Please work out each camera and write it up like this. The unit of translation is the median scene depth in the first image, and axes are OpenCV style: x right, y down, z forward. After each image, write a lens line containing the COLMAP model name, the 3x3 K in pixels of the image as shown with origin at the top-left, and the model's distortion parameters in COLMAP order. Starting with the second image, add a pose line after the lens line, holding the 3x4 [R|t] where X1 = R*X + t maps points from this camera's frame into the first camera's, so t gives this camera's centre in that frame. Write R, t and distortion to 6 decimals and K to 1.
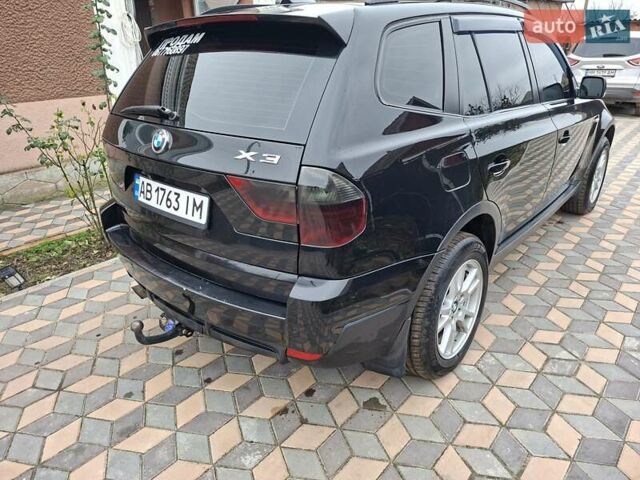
lens RADIAL K [[452.7, 0, 320.0], [0, 452.7, 240.0], [0, 0, 1]] dist [0.001288, -0.006842]
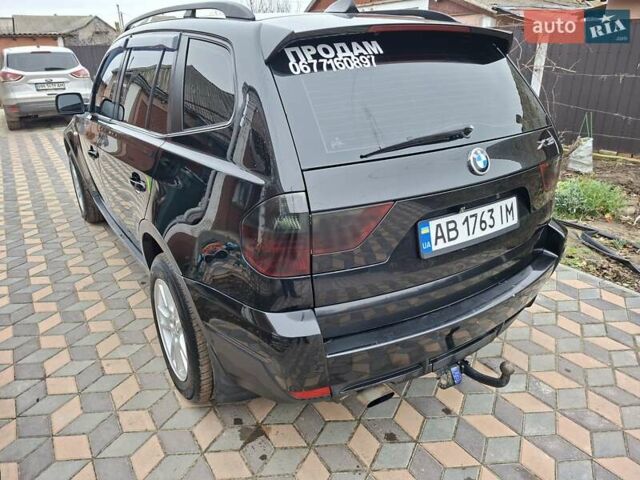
lens RADIAL K [[452.7, 0, 320.0], [0, 452.7, 240.0], [0, 0, 1]] dist [0.001288, -0.006842]
pose [[0.244288, -0.348126, 0.905059, -1.227874], [0.373374, 0.895145, 0.243533, -0.393029], [-0.894939, 0.278433, 0.348654, 0.963019]]
